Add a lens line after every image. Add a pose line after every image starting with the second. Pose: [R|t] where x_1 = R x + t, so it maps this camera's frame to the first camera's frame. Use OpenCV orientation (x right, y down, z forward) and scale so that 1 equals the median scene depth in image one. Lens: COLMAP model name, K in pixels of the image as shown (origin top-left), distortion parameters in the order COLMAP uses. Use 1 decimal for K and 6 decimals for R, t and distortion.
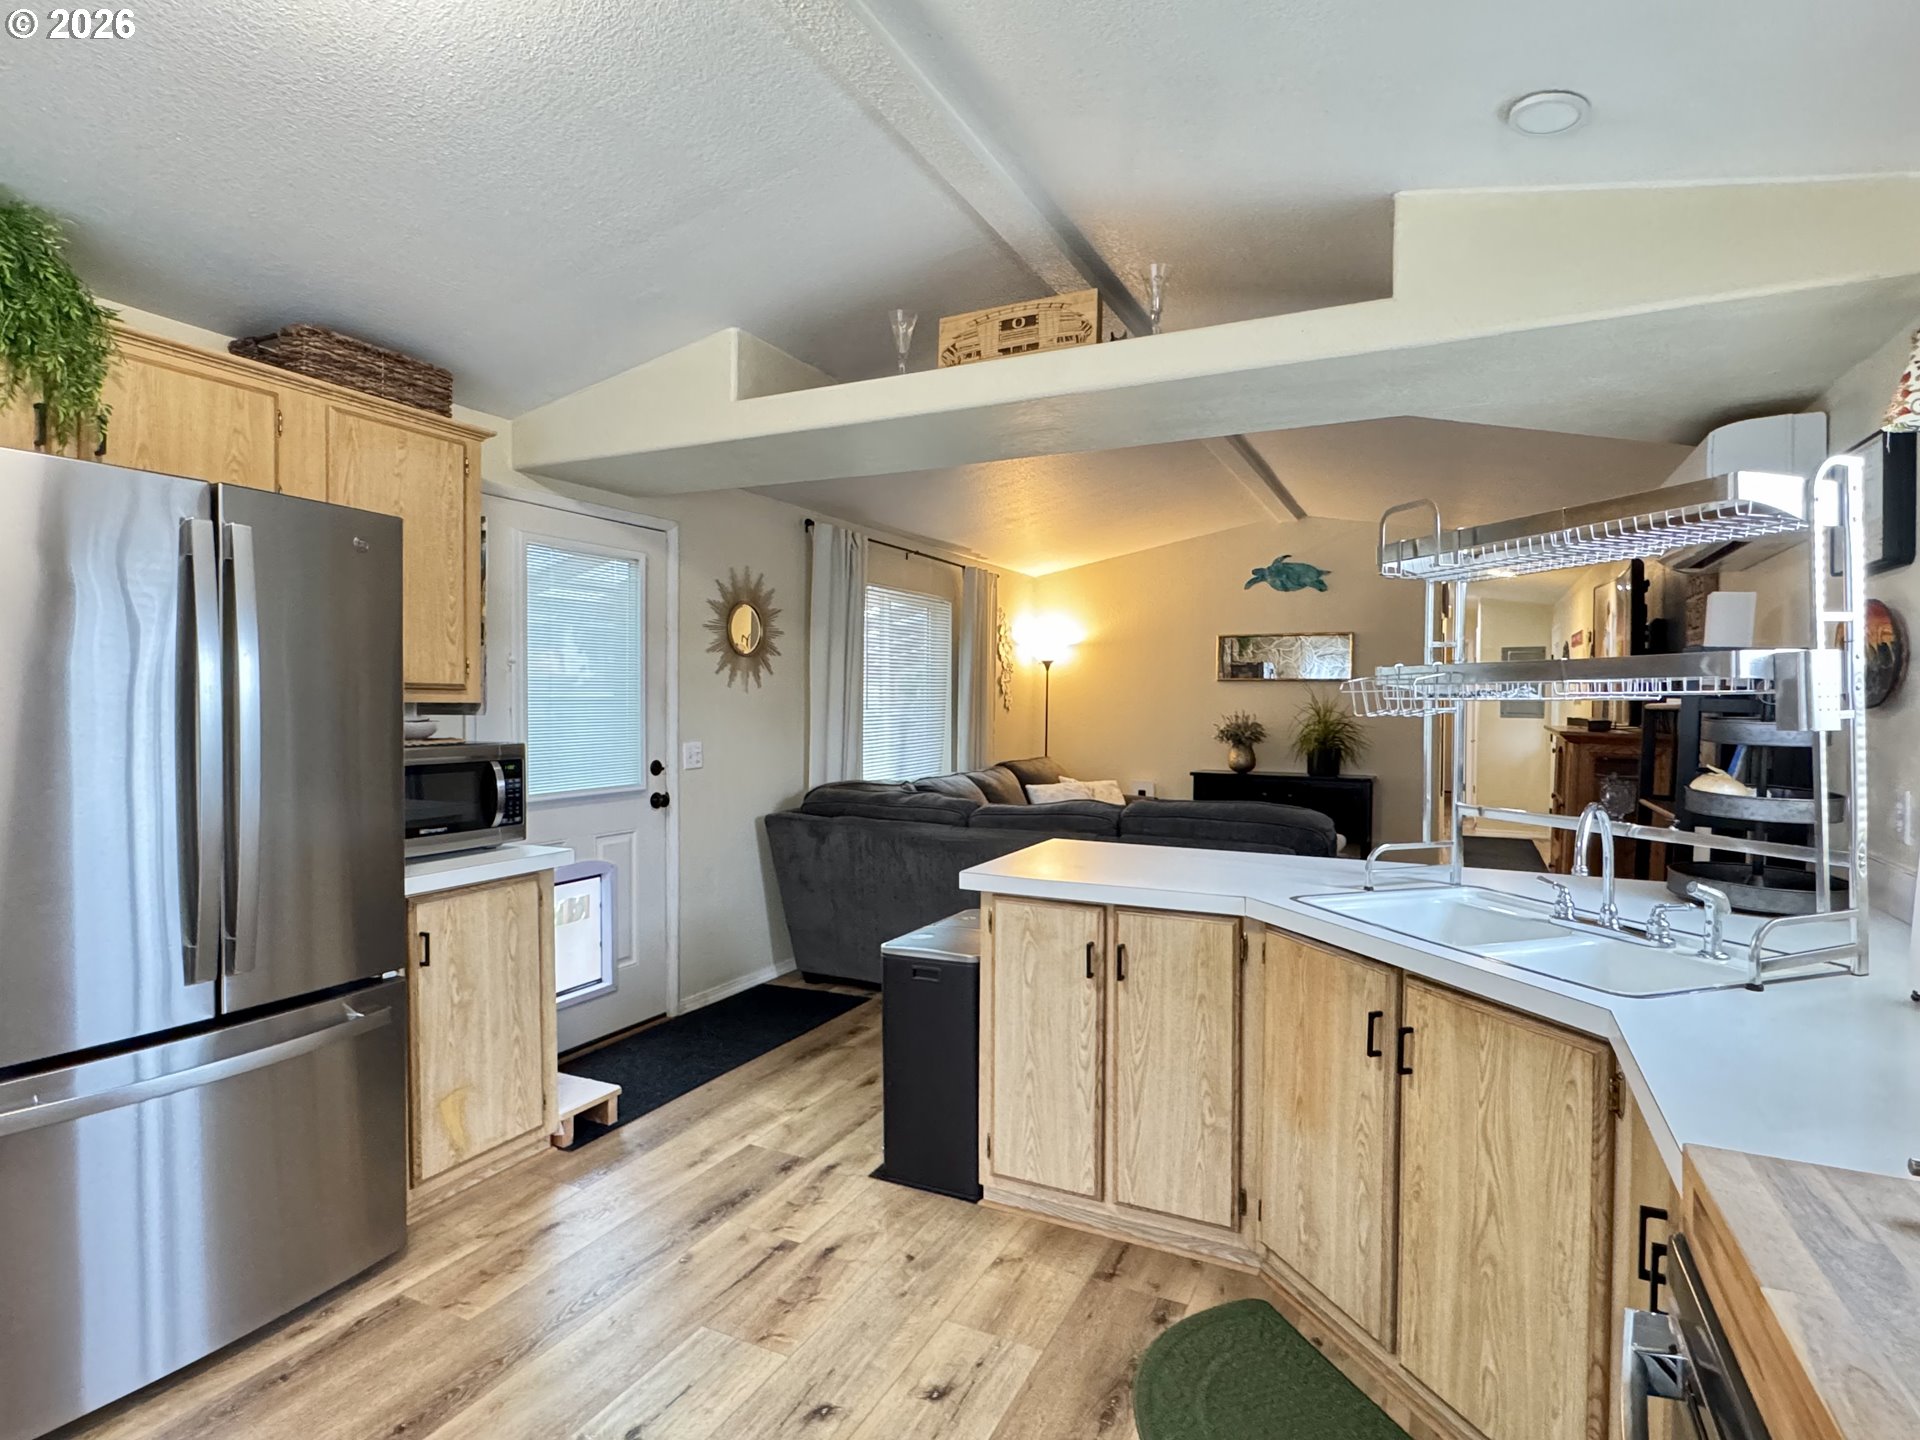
lens RADIAL K [[1013.1, 0, 959.8], [0, 1013.1, 721.1], [0, 0, 1]] dist [-0.001963, 0.001144]
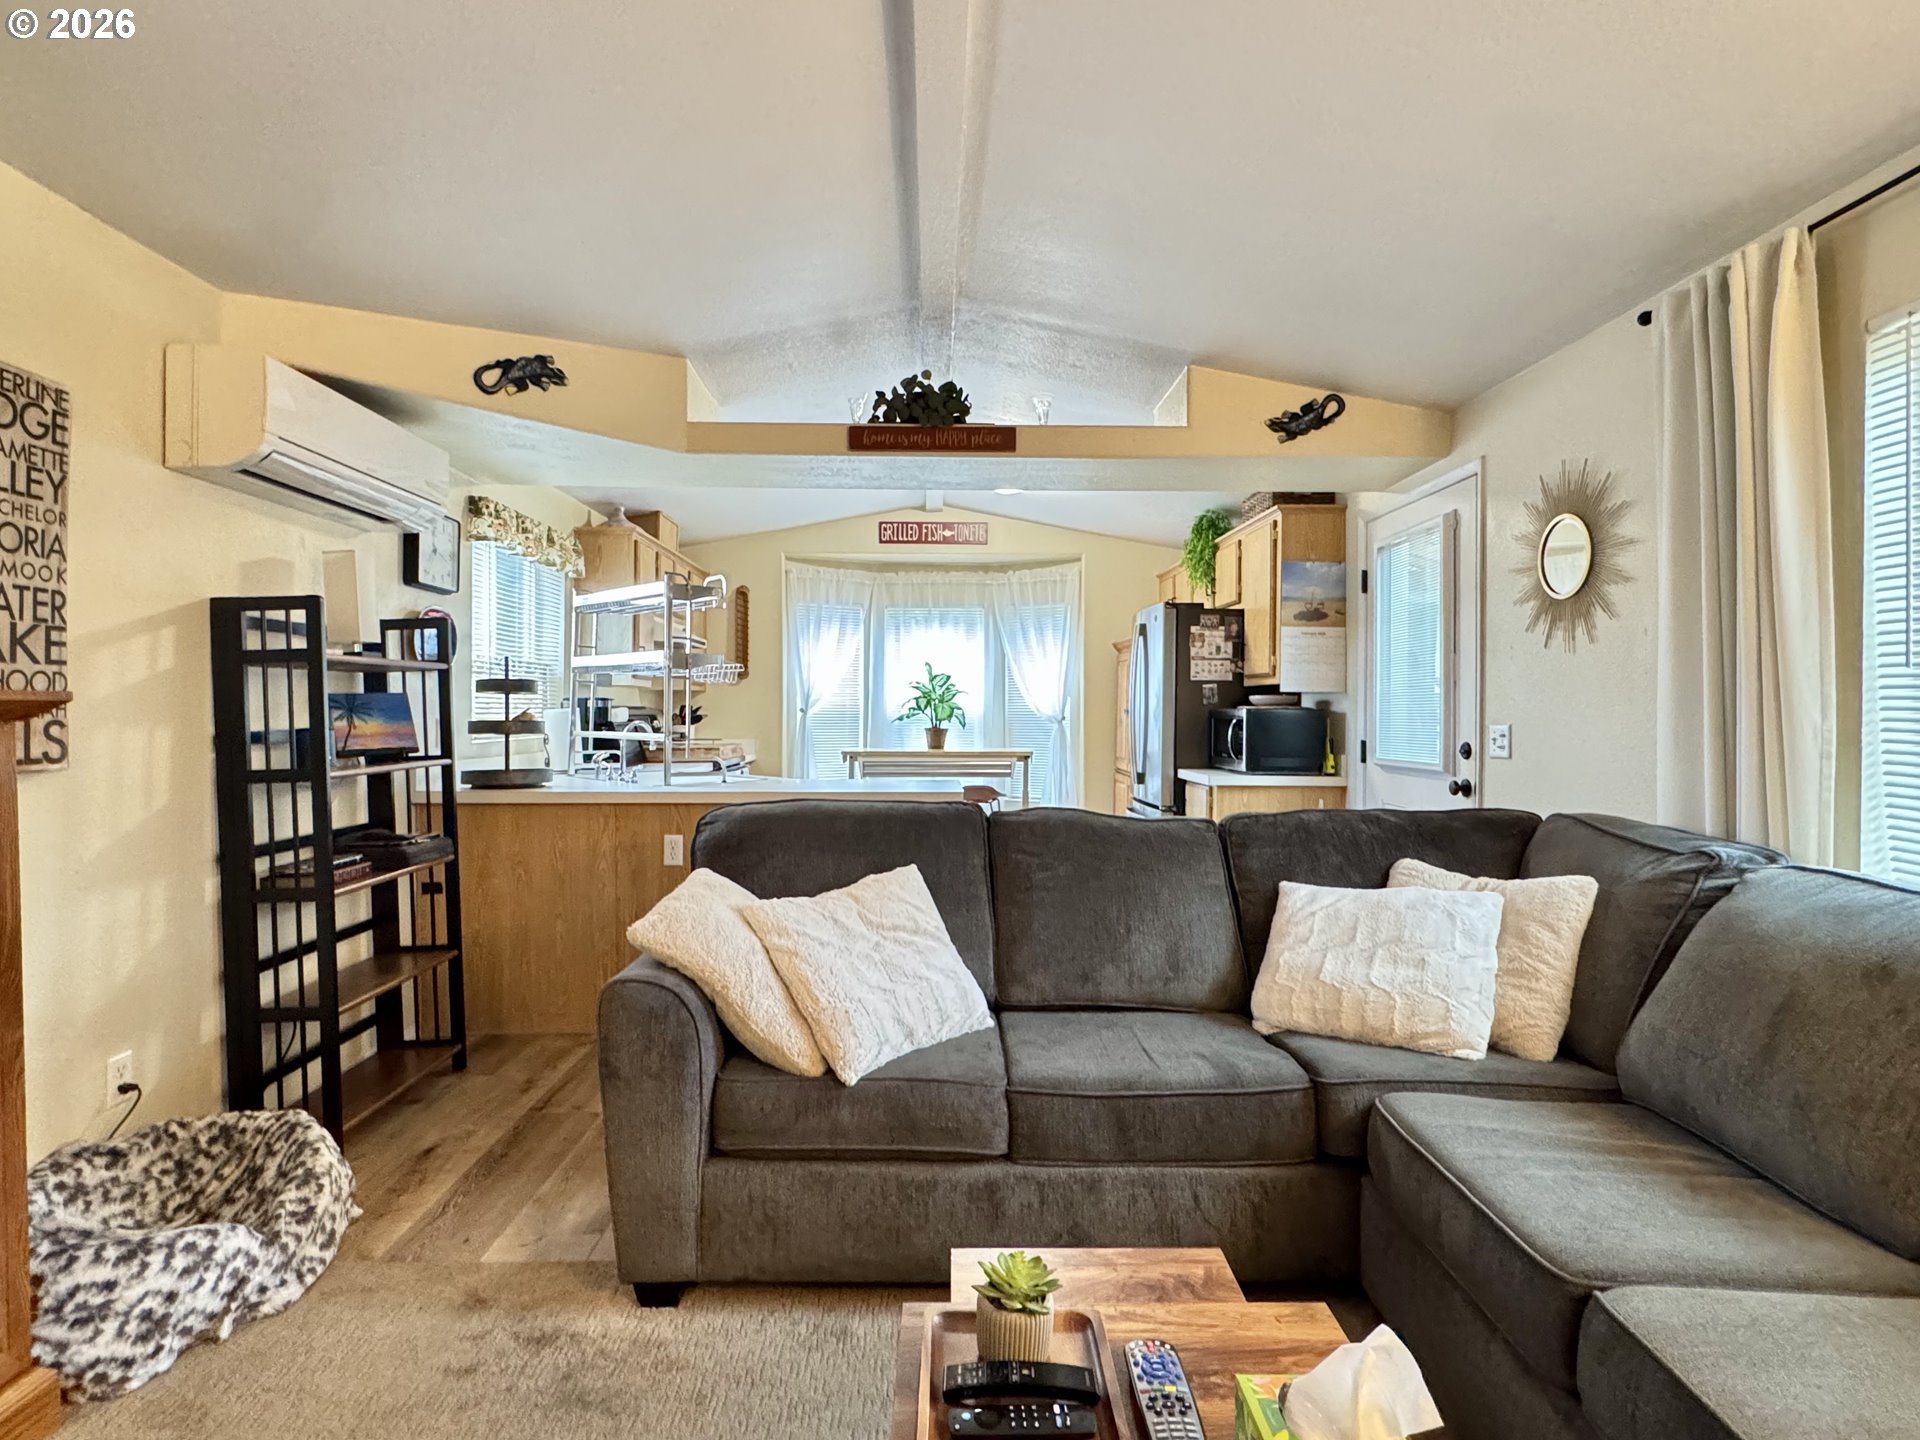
lens RADIAL K [[999.4, 0, 955.4], [0, 999.4, 719.7], [0, 0, 1]] dist [0.006327, -0.005888]
pose [[-0.886883, -0.004832, -0.461968, 0.773400], [-0.017775, 0.999562, 0.023670, 0.010397], [0.461651, 0.029204, -0.886581, 2.474934]]
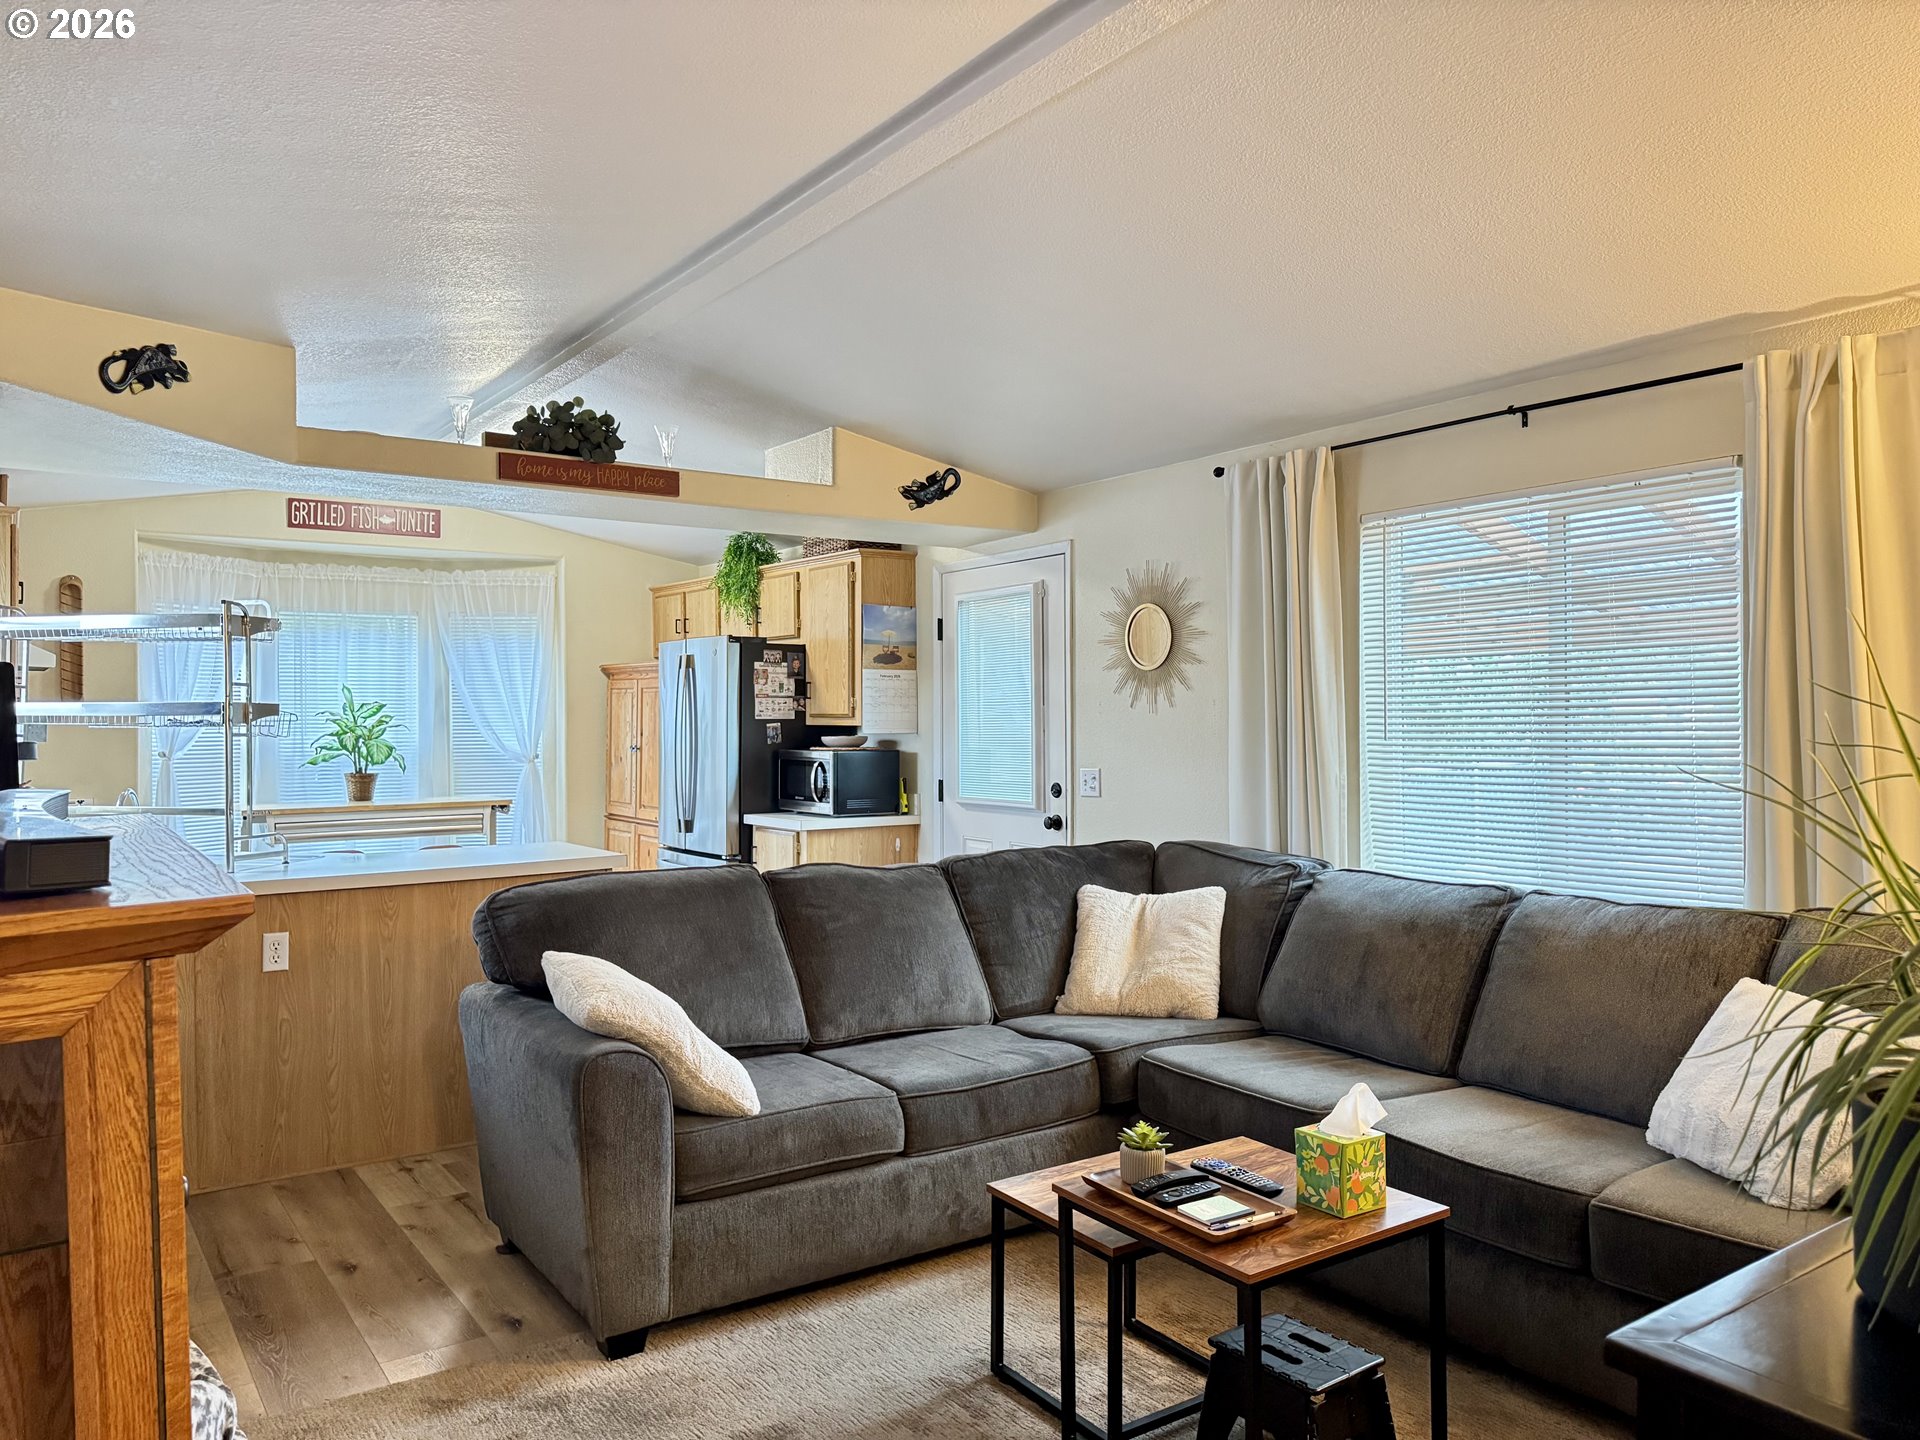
lens RADIAL K [[1350.6, 0, 959.1], [0, 1350.6, 722.1], [0, 0, 1]] dist [0.074953, -0.086979]
pose [[-0.479370, 0.000986, -0.877612, 1.468864], [-0.014789, 0.999848, 0.009202, -0.052523], [0.877488, 0.017390, -0.479283, 2.472114]]
